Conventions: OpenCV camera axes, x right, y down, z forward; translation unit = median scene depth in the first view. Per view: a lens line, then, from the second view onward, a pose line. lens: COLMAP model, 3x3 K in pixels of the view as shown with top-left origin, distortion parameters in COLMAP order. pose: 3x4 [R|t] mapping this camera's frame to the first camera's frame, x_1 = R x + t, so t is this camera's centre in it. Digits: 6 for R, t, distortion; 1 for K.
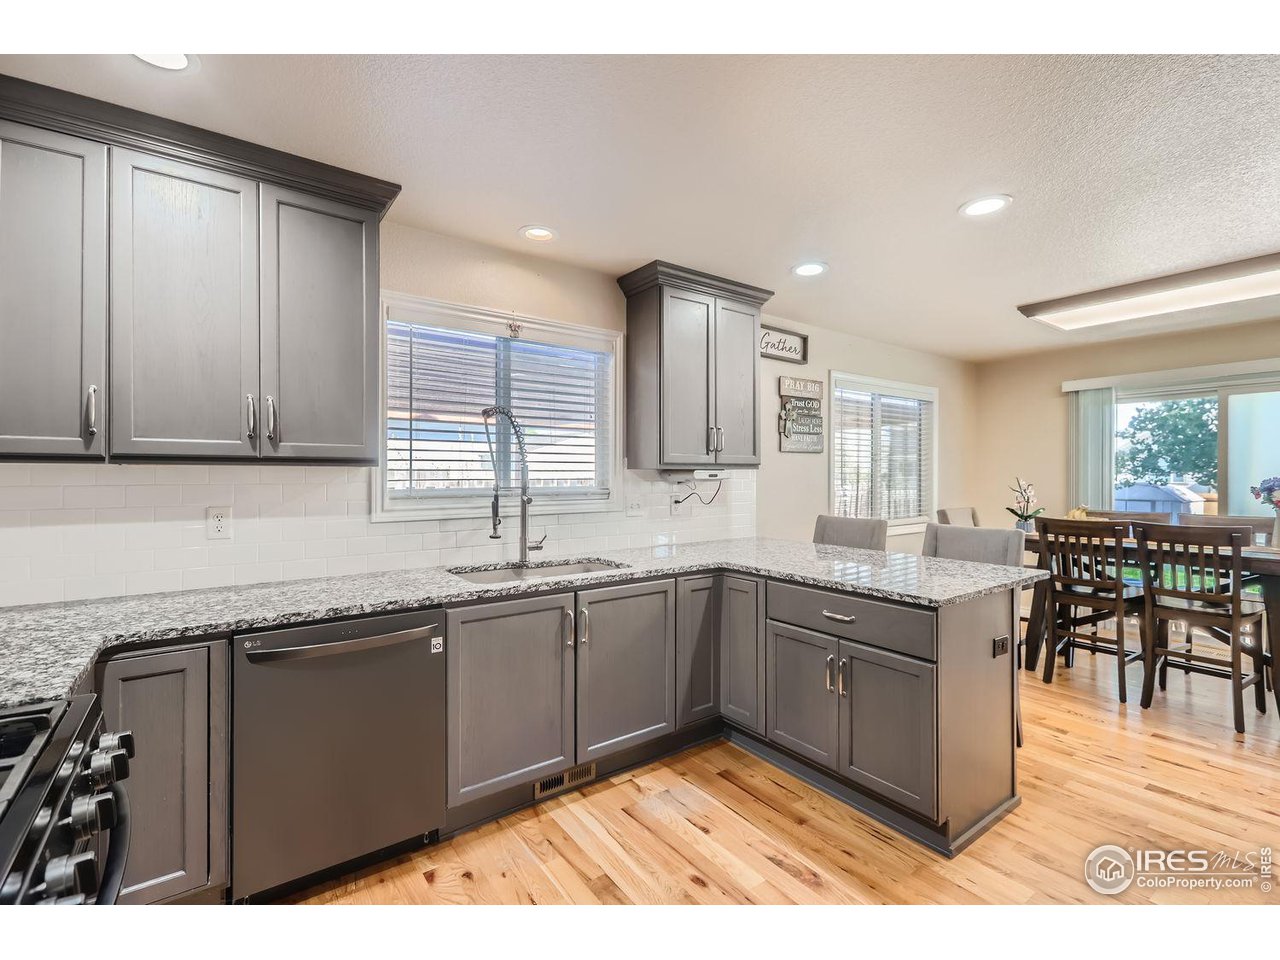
lens RADIAL K [[581.1, 0, 636.3], [0, 581.1, 477.5], [0, 0, 1]] dist [0.012419, -0.002902]
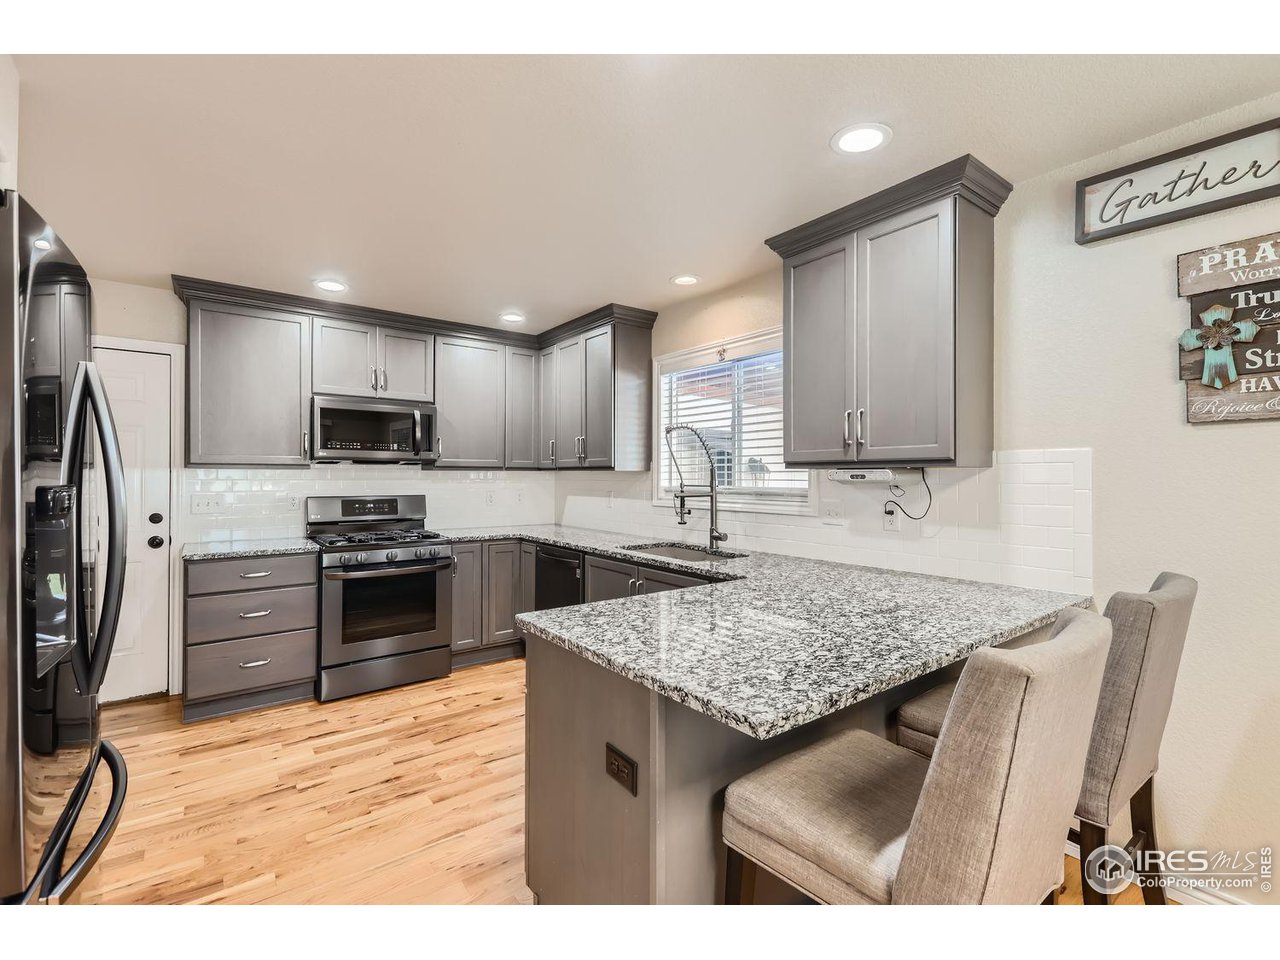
lens RADIAL K [[581.1, 0, 639.6], [0, 581.1, 473.1], [0, 0, 1]] dist [0.012419, -0.002902]
pose [[0.003856, -0.004796, -0.999981, 1.208572], [-0.007650, 0.999959, -0.004825, -0.003583], [0.999963, 0.007669, 0.003819, 1.019766]]
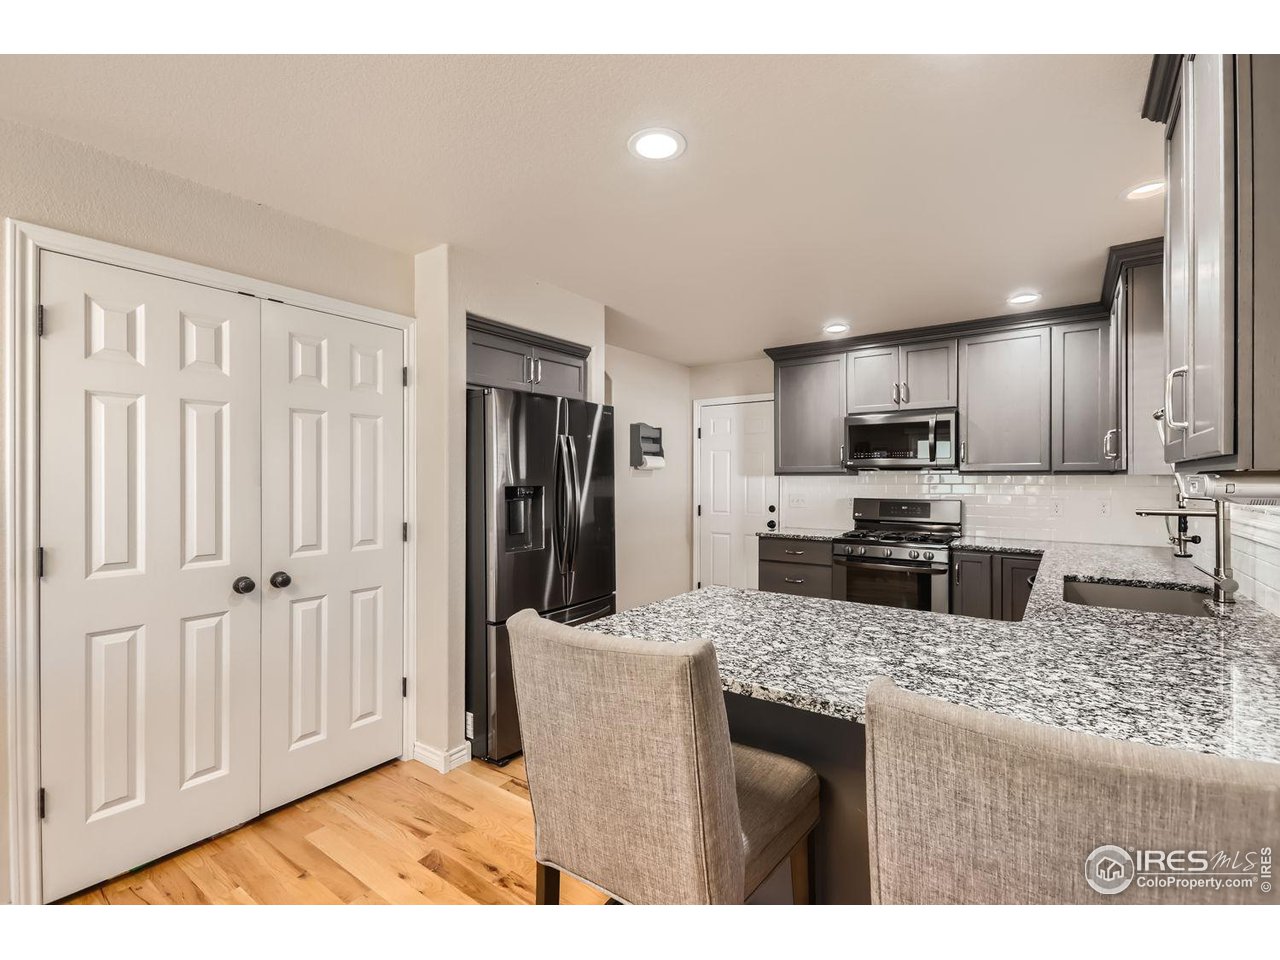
lens RADIAL K [[581.1, 0, 626.1], [0, 581.1, 477.7], [0, 0, 1]] dist [0.012419, -0.002902]
pose [[-0.960937, 0.000689, -0.276768, 0.877834], [-0.000515, 0.999991, 0.004279, -0.016453], [0.276768, 0.004254, -0.960927, 1.812683]]
